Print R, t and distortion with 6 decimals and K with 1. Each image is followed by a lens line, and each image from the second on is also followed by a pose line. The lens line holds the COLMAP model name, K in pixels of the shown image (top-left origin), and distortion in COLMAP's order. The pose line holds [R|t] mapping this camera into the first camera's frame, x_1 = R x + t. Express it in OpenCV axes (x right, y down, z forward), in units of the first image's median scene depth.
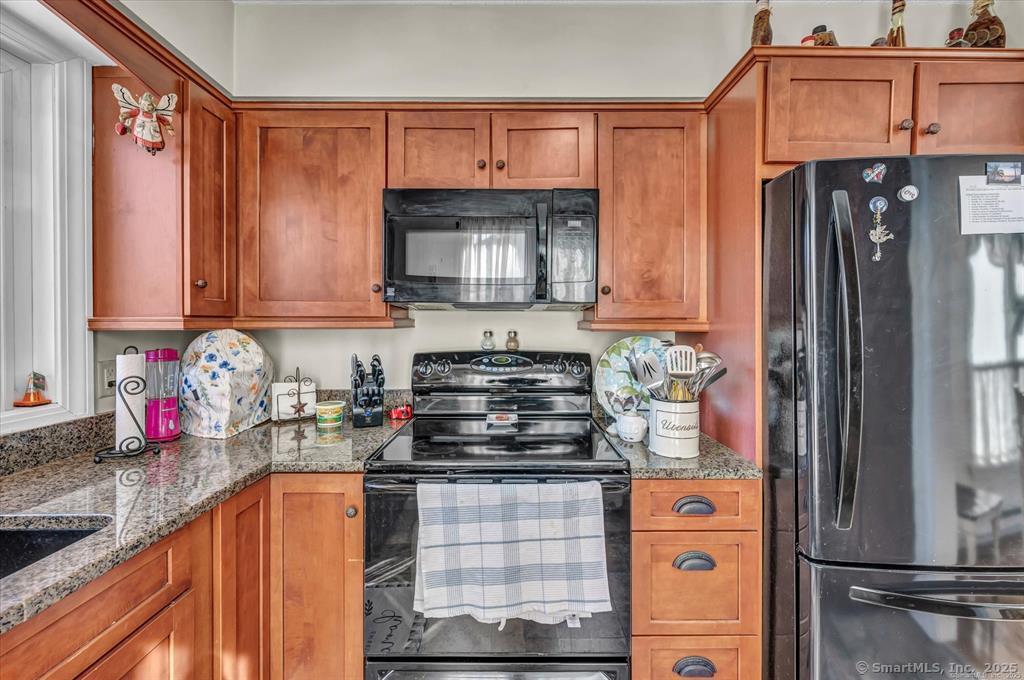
lens RADIAL K [[411.5, 0, 512.4], [0, 411.5, 327.9], [0, 0, 1]] dist [-0.001527, 0.000234]
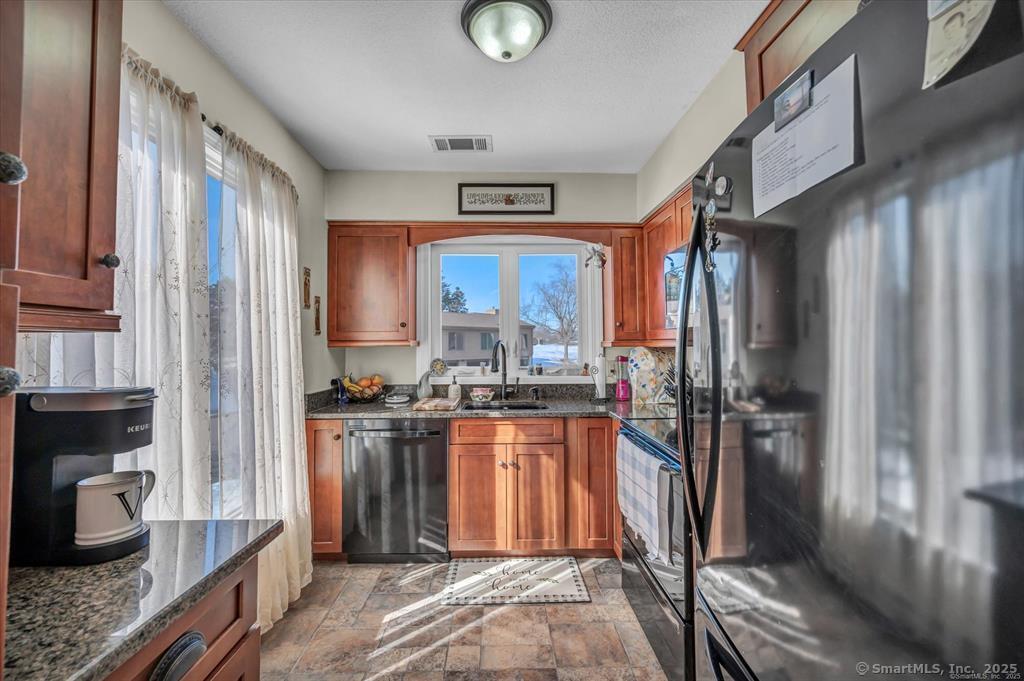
lens RADIAL K [[429.8, 0, 510.5], [0, 429.8, 339.4], [0, 0, 1]] dist [-0.001542, -0.000027]
pose [[0.020039, -0.013371, -0.999710, 1.275674], [-0.001300, 0.999909, -0.013400, -0.002768], [0.999798, 0.001568, 0.020019, 0.385875]]
